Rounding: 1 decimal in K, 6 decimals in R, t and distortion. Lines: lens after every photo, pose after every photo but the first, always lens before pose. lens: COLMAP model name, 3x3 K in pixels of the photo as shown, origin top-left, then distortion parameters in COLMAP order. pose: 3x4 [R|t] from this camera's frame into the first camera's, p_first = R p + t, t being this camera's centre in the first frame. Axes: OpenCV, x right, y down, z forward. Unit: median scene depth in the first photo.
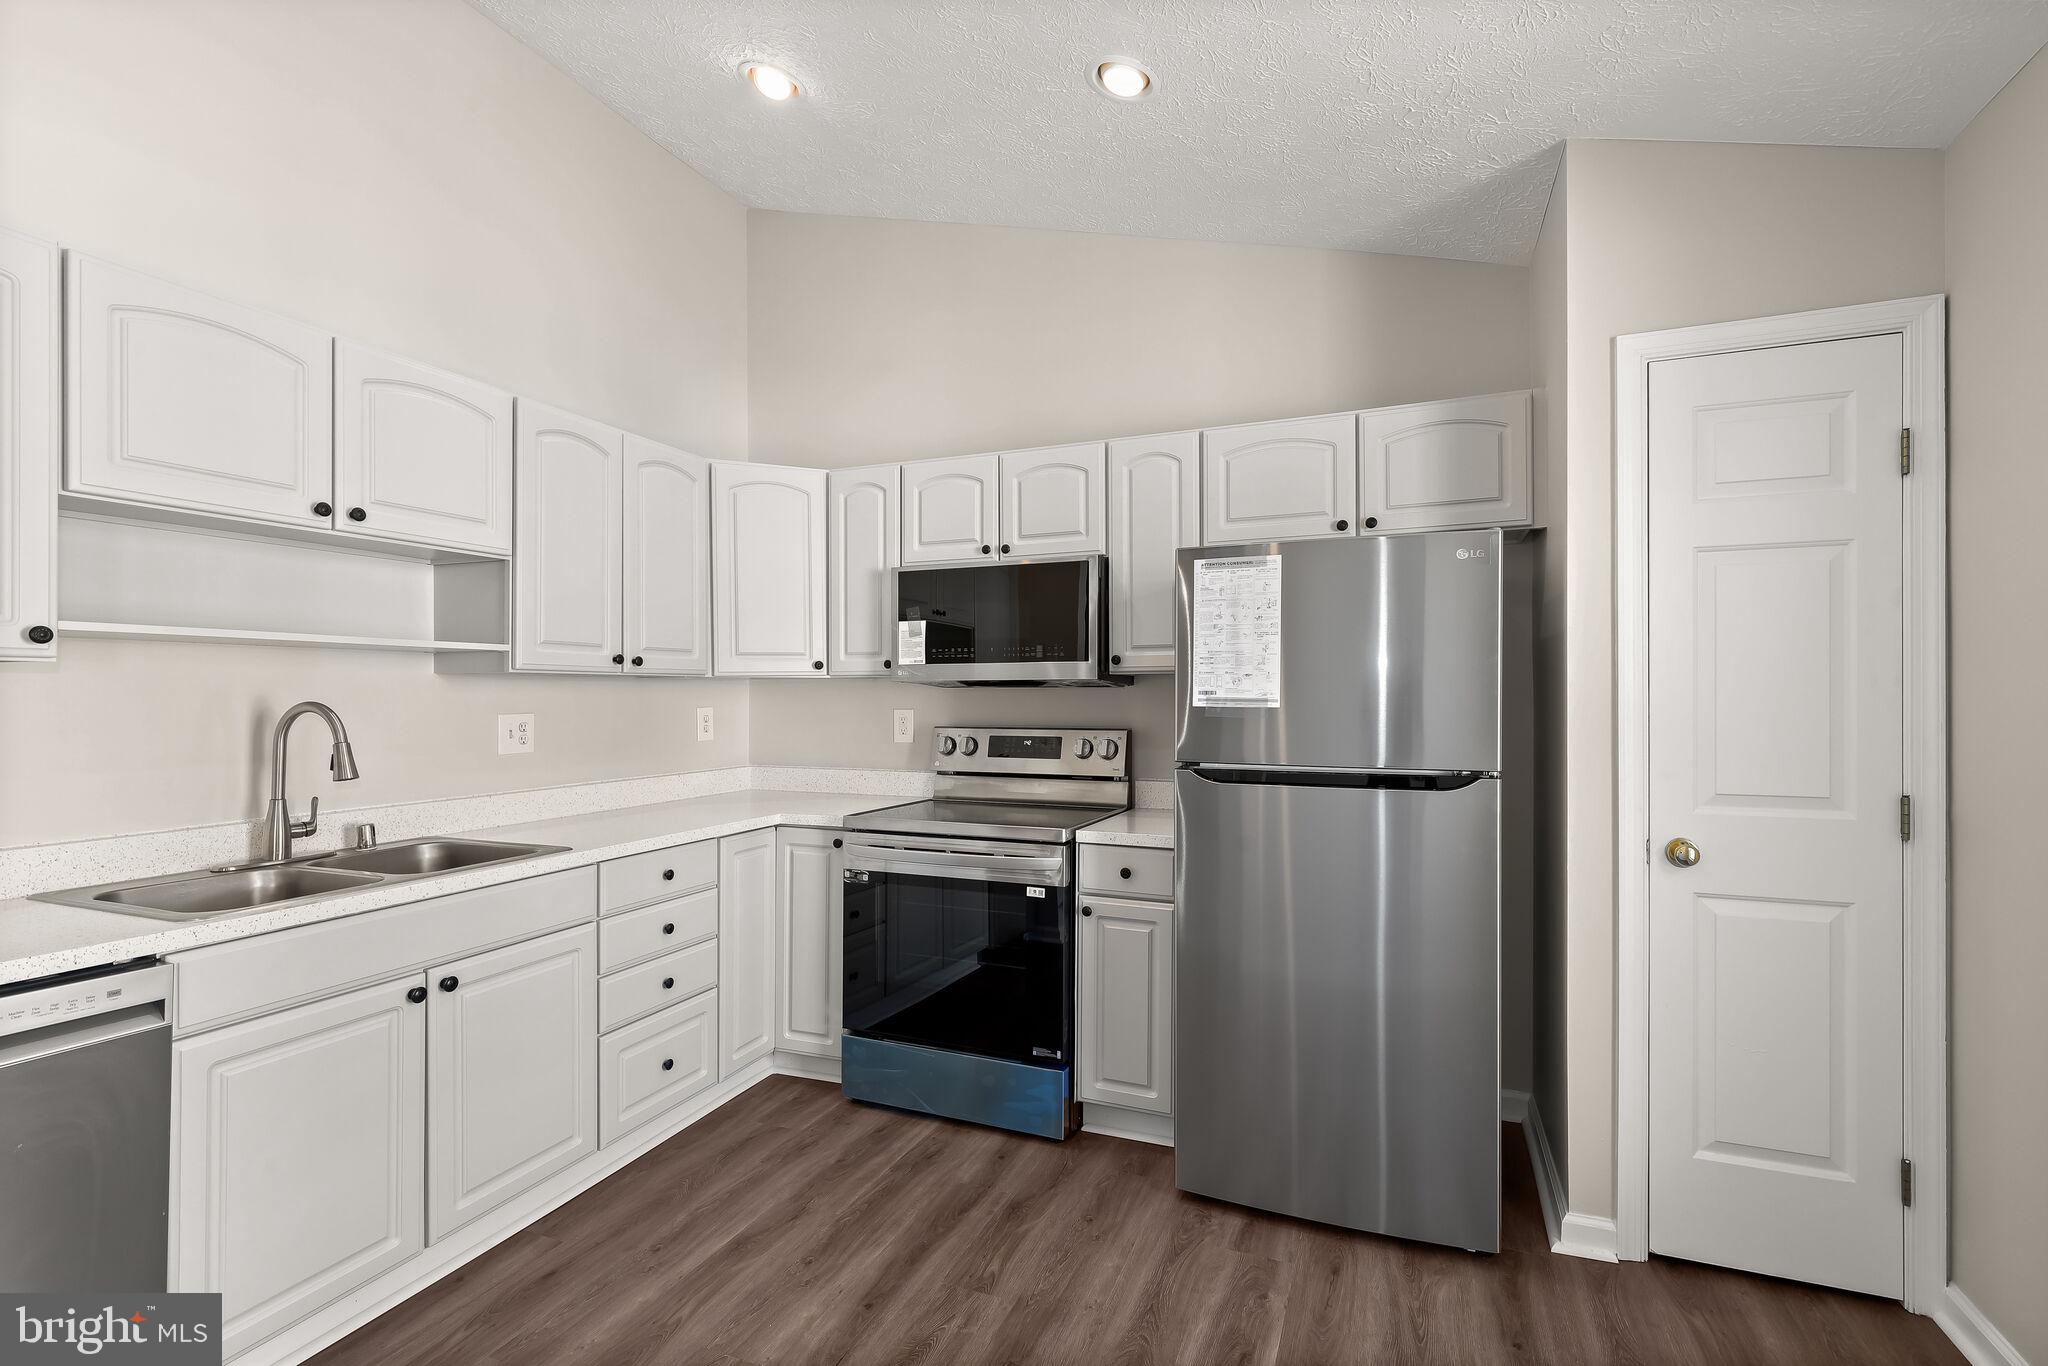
lens RADIAL K [[937.5, 0, 1048.0], [0, 937.5, 689.6], [0, 0, 1]] dist [0.000020, 0.000271]
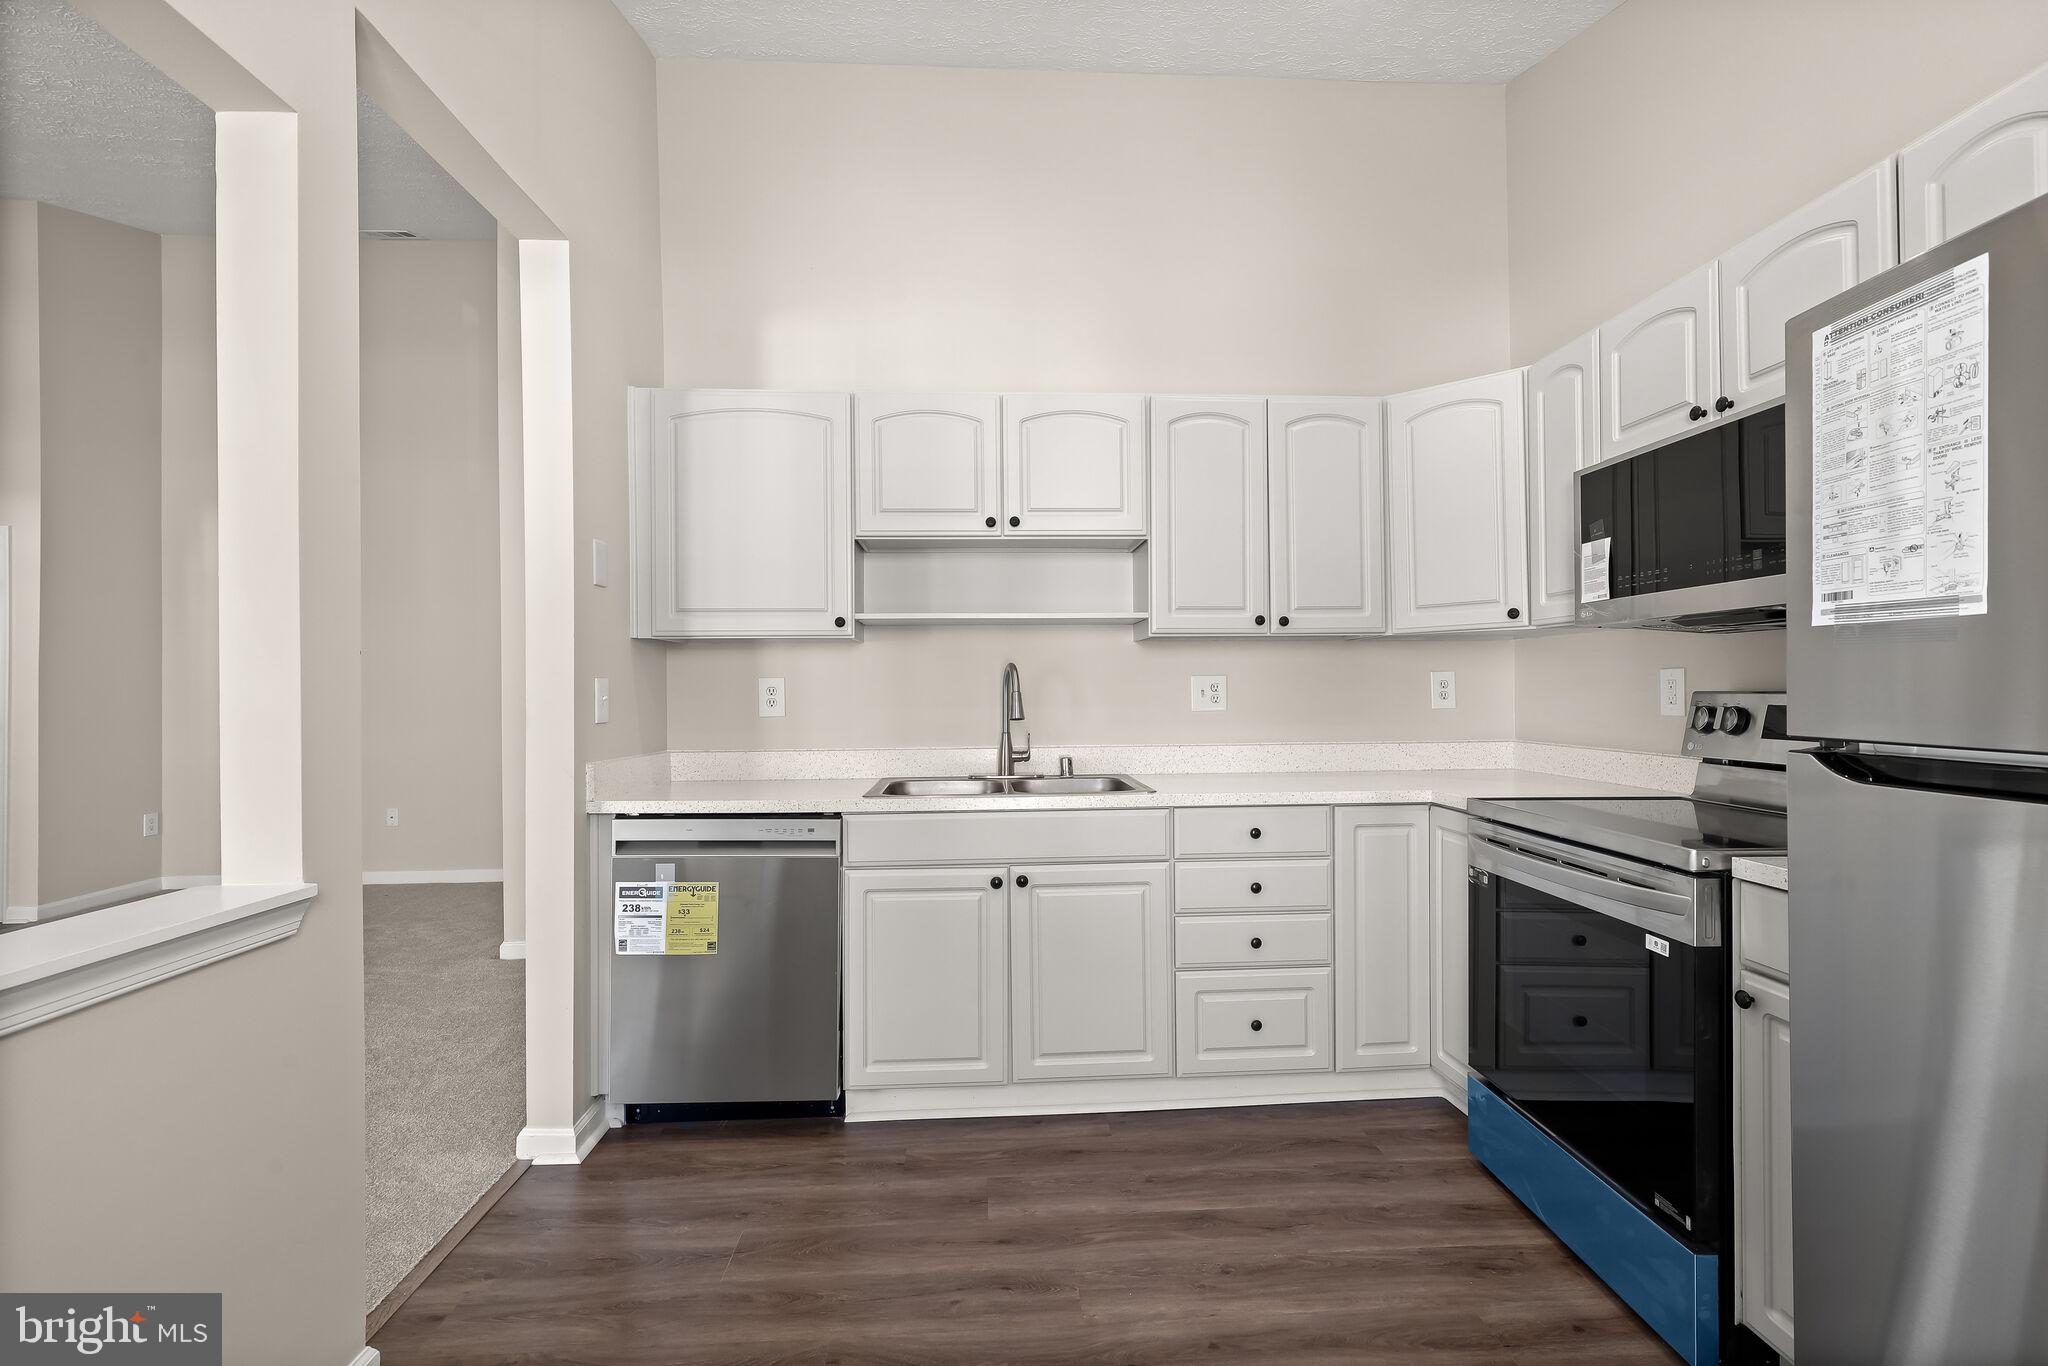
lens RADIAL K [[937.5, 0, 1021.9], [0, 937.5, 680.2], [0, 0, 1]] dist [0.000020, 0.000271]
pose [[0.413571, -0.011472, -0.910399, 0.355441], [0.011048, 0.999910, -0.007581, 0.037482], [0.910405, -0.006923, 0.413661, 0.334271]]
